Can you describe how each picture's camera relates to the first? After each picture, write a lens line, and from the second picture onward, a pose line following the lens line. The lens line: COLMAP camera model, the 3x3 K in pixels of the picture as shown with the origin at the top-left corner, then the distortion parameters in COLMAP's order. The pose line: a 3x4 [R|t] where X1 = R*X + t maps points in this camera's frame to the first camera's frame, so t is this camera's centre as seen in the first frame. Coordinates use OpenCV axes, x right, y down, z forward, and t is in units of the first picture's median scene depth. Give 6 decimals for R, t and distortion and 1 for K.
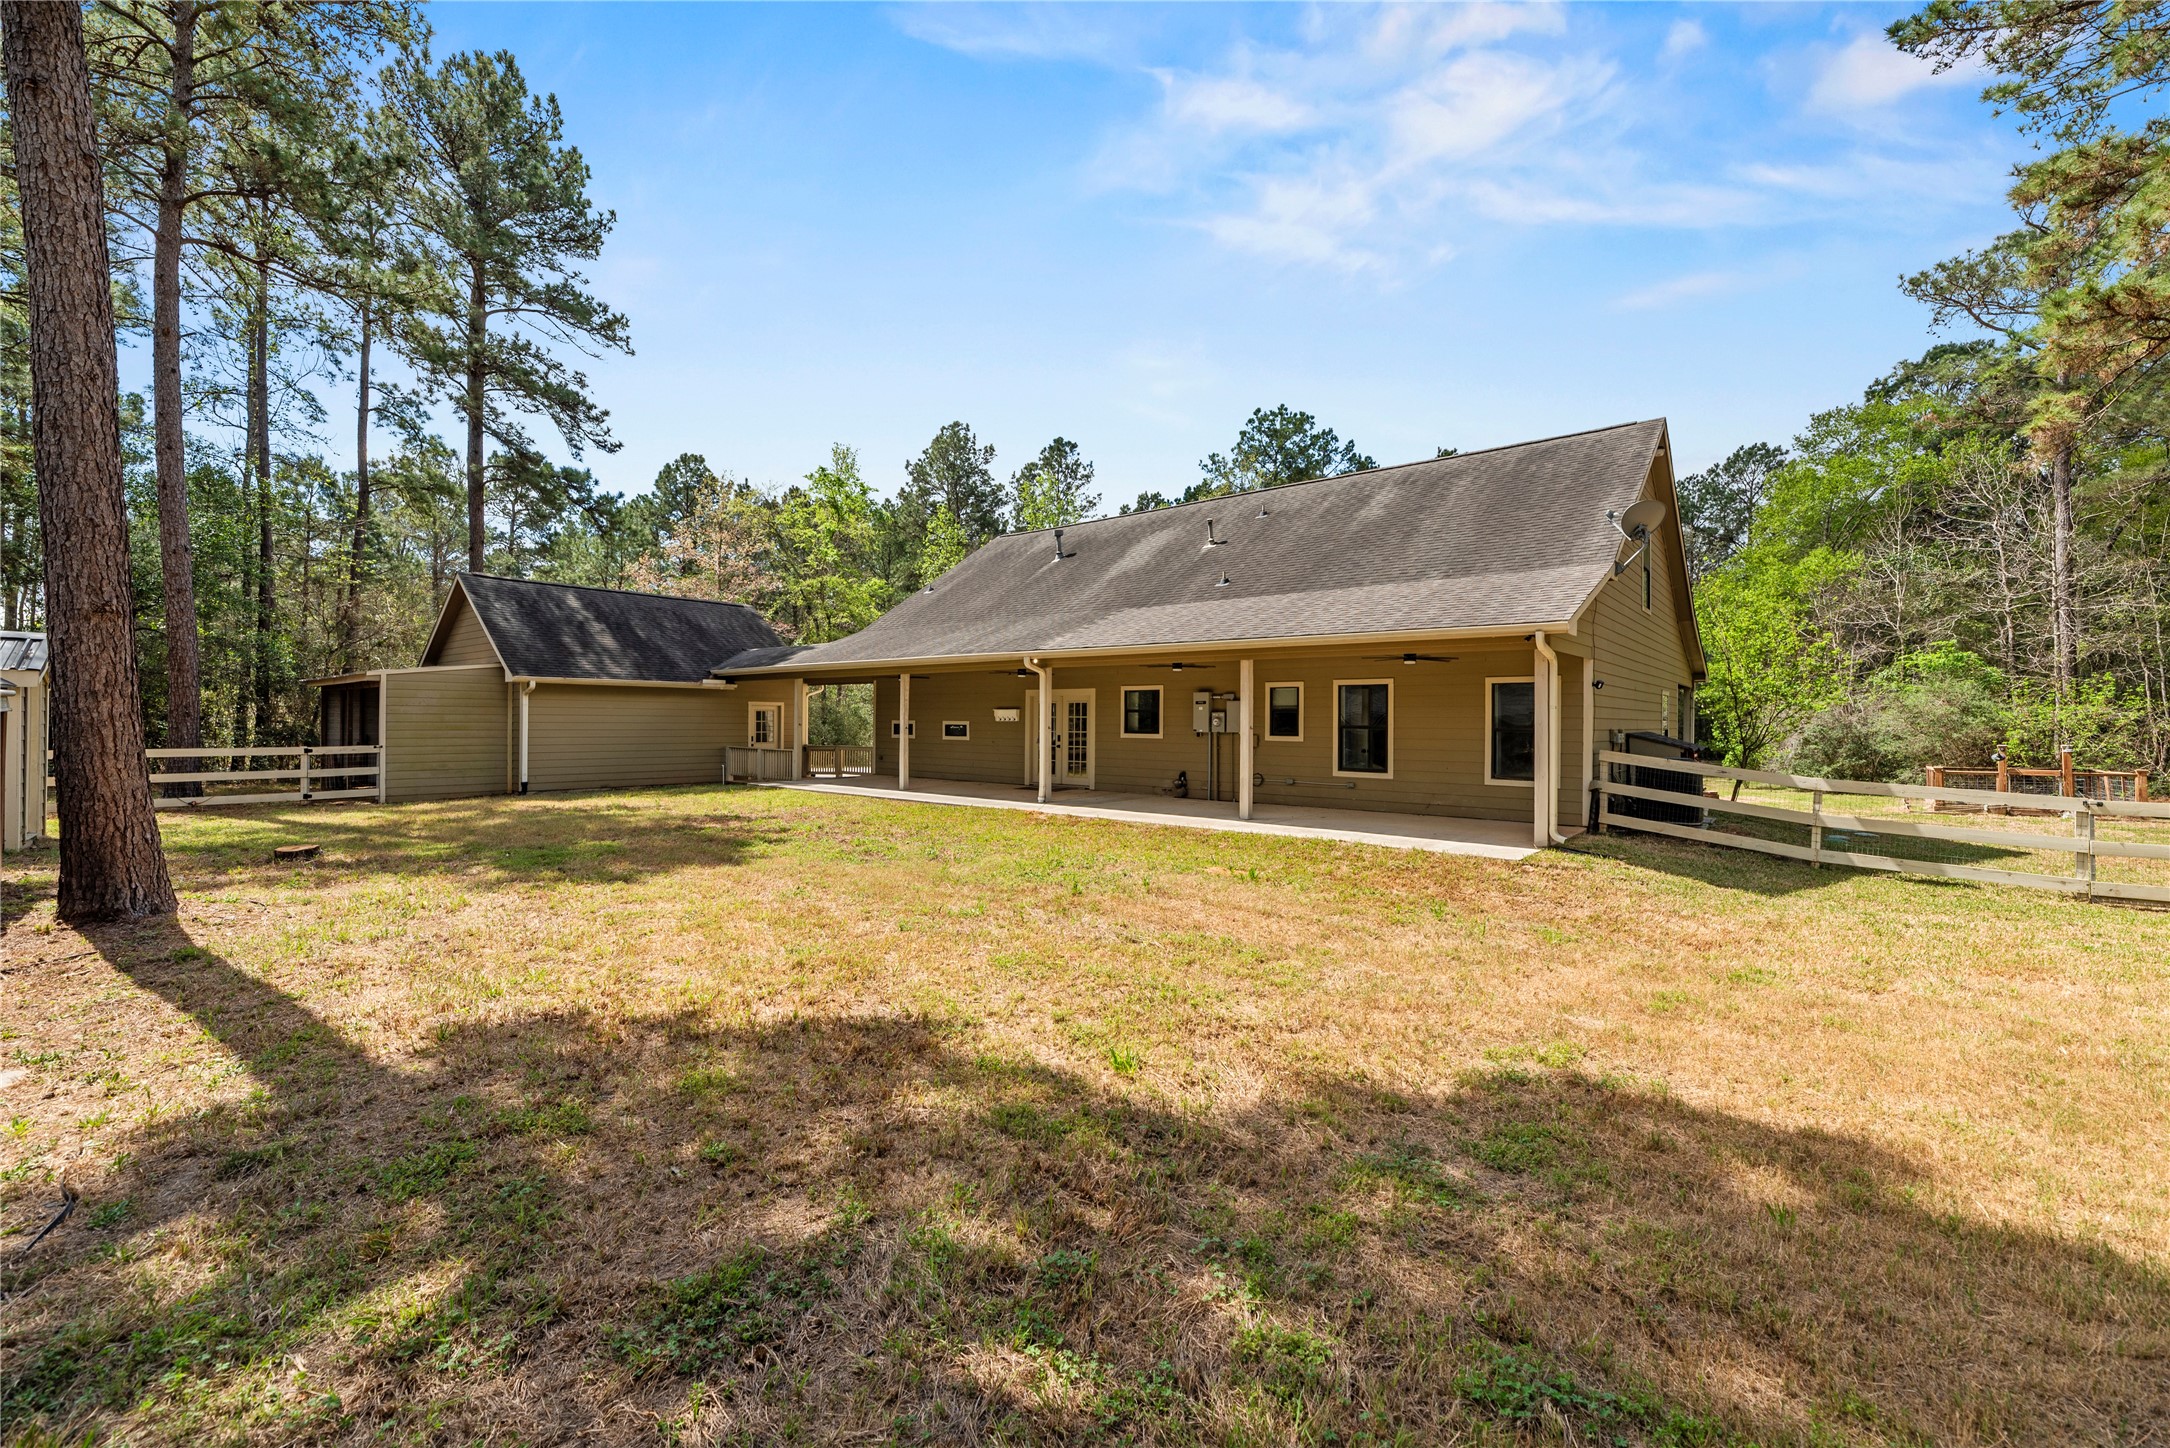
lens RADIAL K [[867.4, 0, 1087.9], [0, 867.4, 722.1], [0, 0, 1]] dist [0.001673, 0.000130]
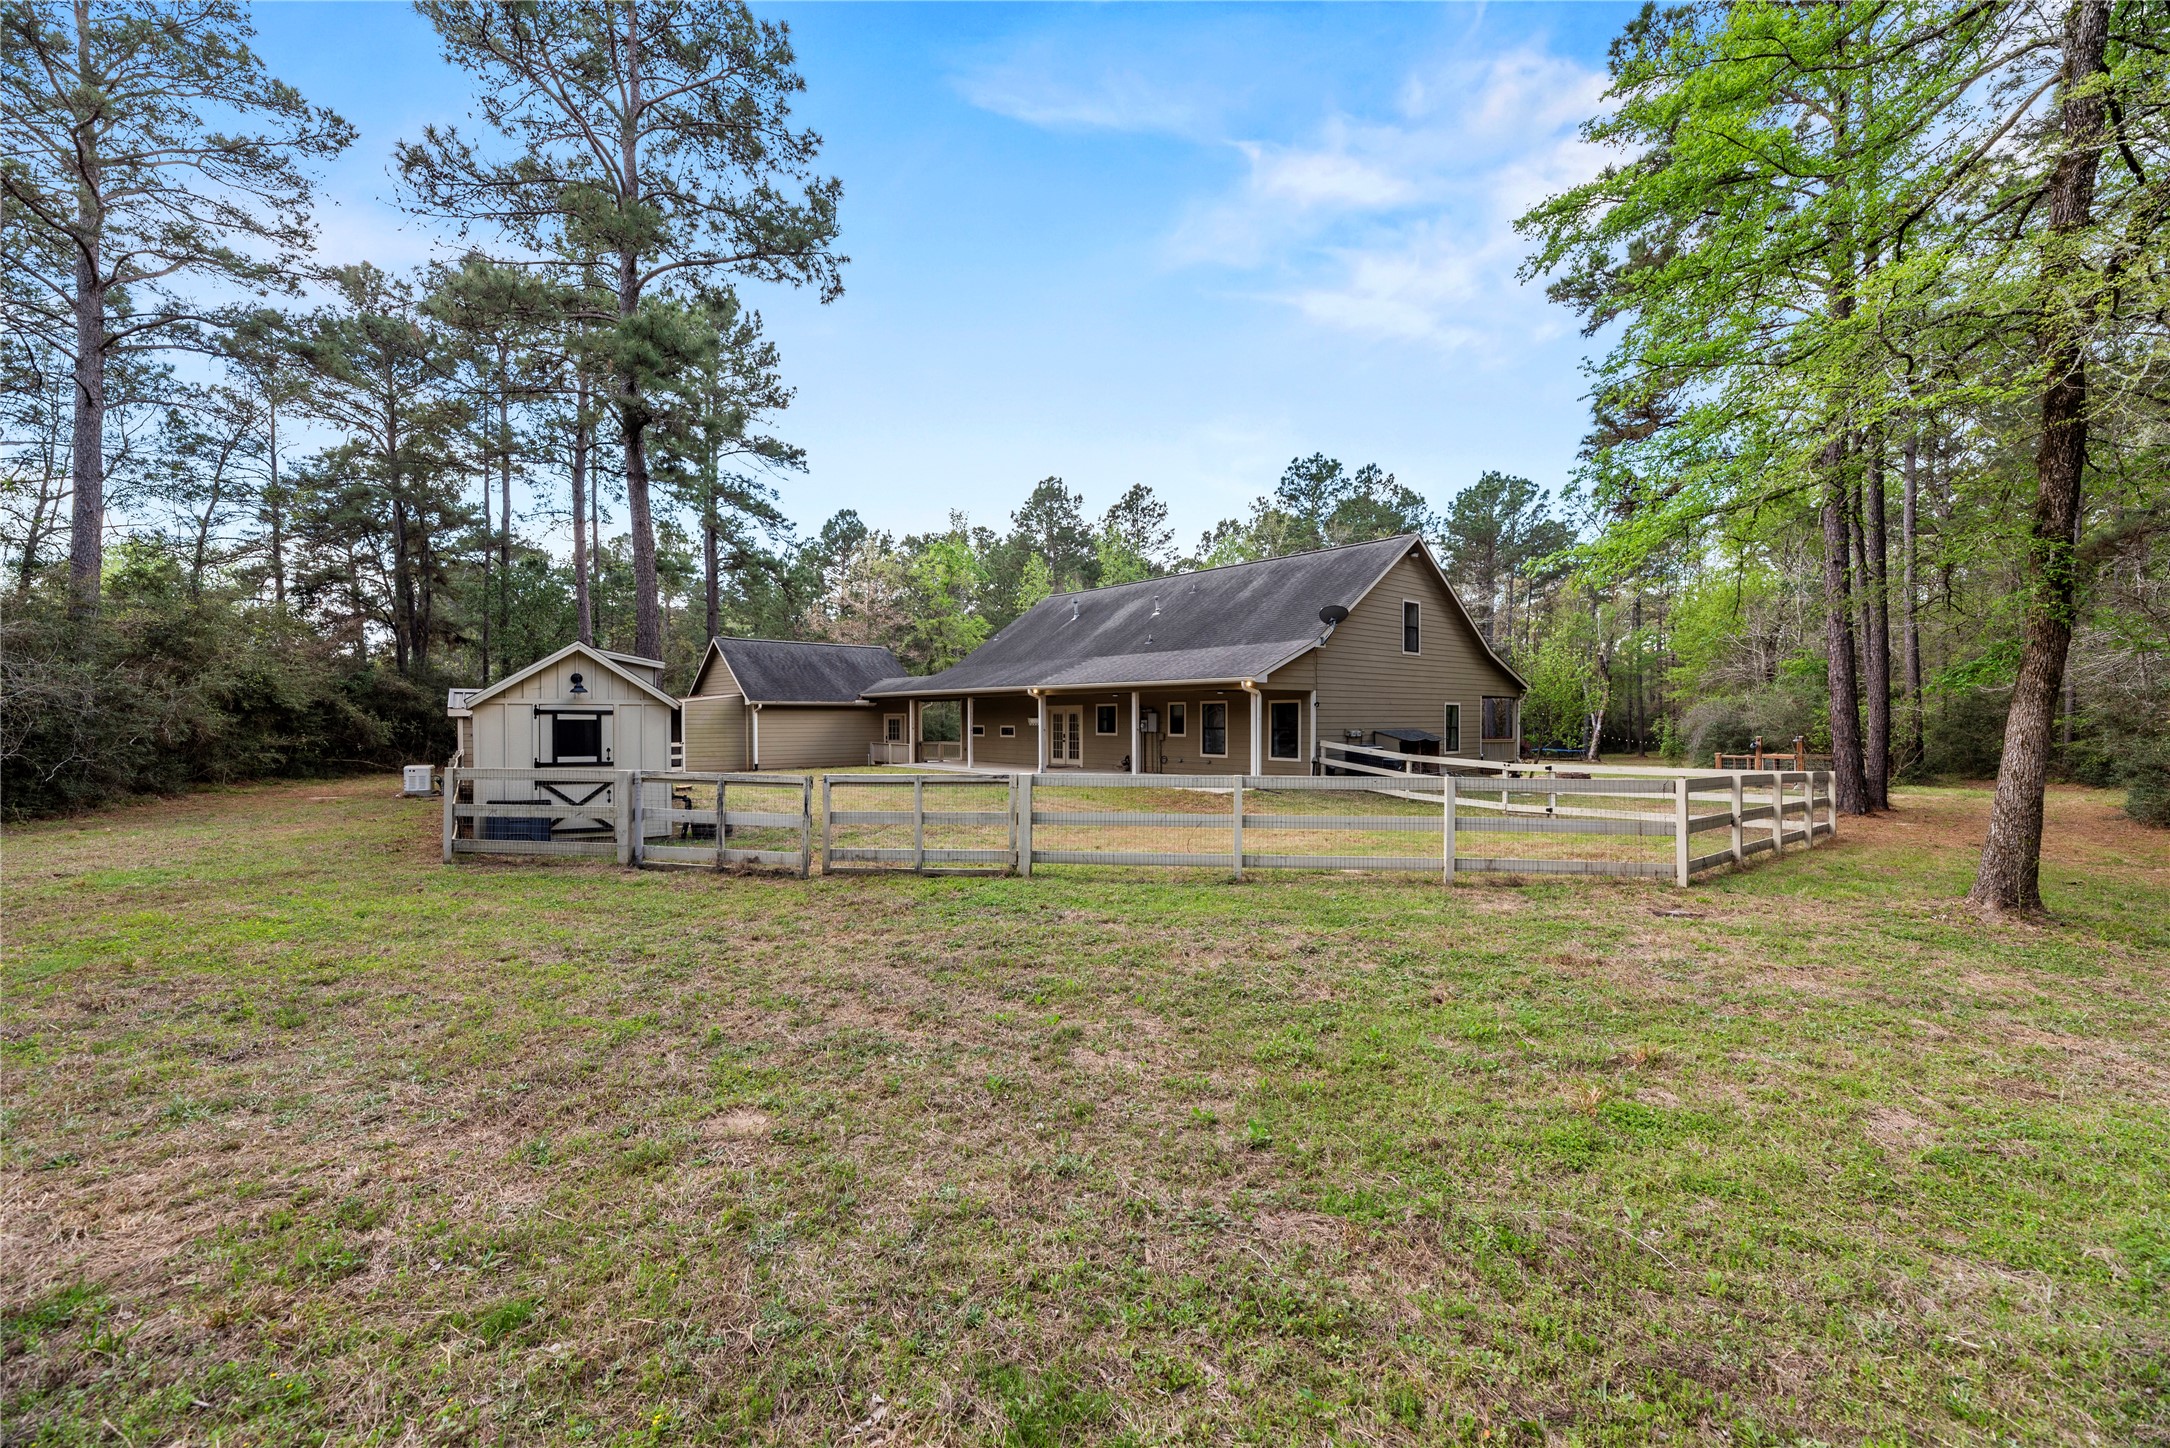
lens RADIAL K [[867.4, 0, 1083.2], [0, 867.4, 725.2], [0, 0, 1]] dist [0.001673, 0.000130]
pose [[0.986289, -0.007811, -0.164843, 0.093512], [0.008730, 0.999950, 0.004850, -0.003227], [0.164797, -0.006222, 0.986308, -0.202953]]
